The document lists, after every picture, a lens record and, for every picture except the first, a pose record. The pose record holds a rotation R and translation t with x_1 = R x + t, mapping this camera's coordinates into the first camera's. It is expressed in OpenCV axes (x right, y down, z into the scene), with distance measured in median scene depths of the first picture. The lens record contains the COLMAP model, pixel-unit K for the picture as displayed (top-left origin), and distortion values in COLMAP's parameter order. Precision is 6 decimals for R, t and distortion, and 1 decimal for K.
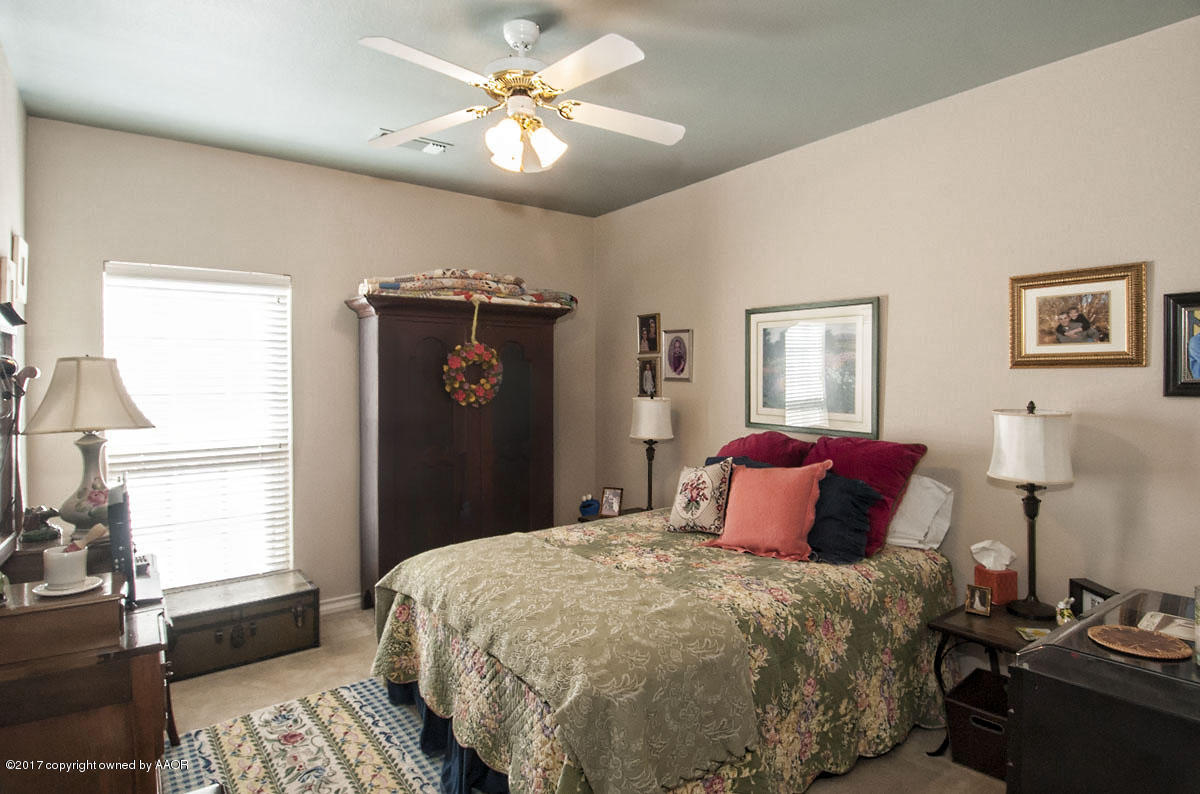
lens RADIAL K [[639.2, 0, 600.0], [0, 639.2, 397.0], [0, 0, 1]] dist [0.046693, -0.052879]
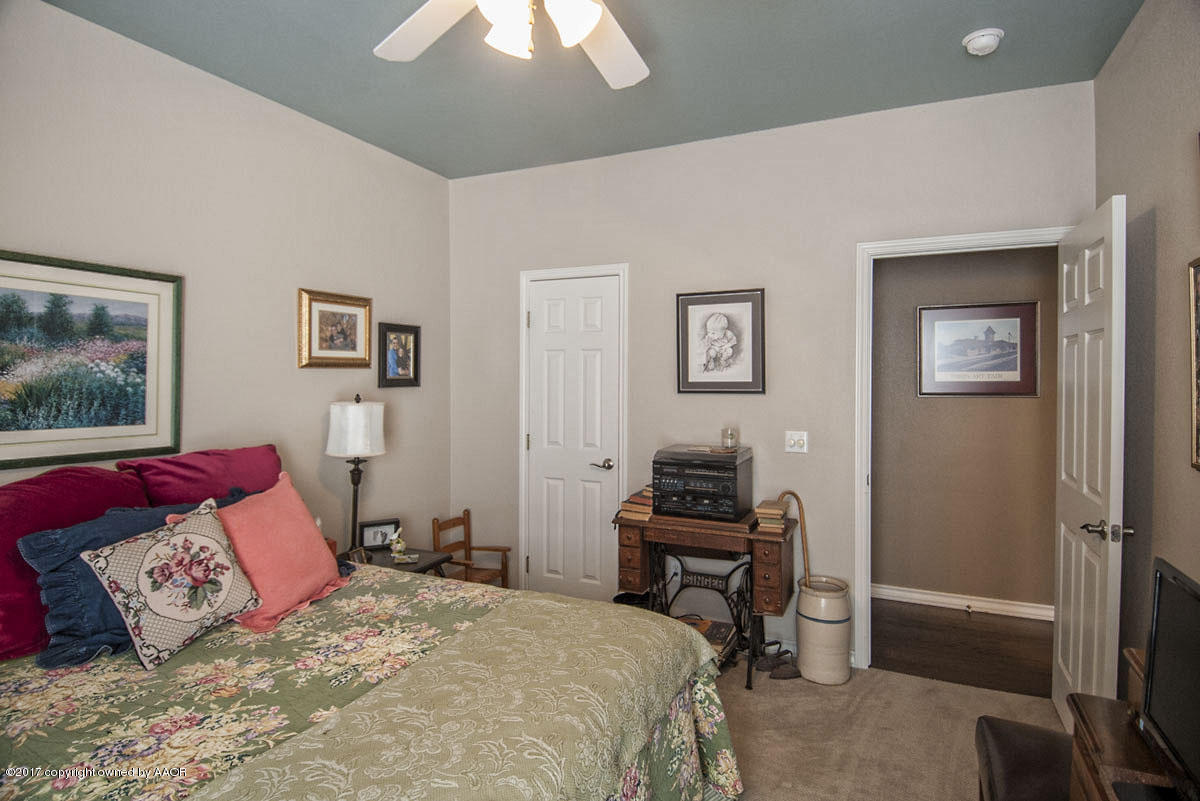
lens RADIAL K [[651.5, 0, 600.0], [0, 651.5, 400.5], [0, 0, 1]] dist [0.043071, -0.052141]
pose [[-0.496415, -0.026488, 0.867681, -0.684690], [0.033422, 0.998210, 0.049595, -0.028892], [-0.867442, 0.053619, -0.494641, 1.203575]]
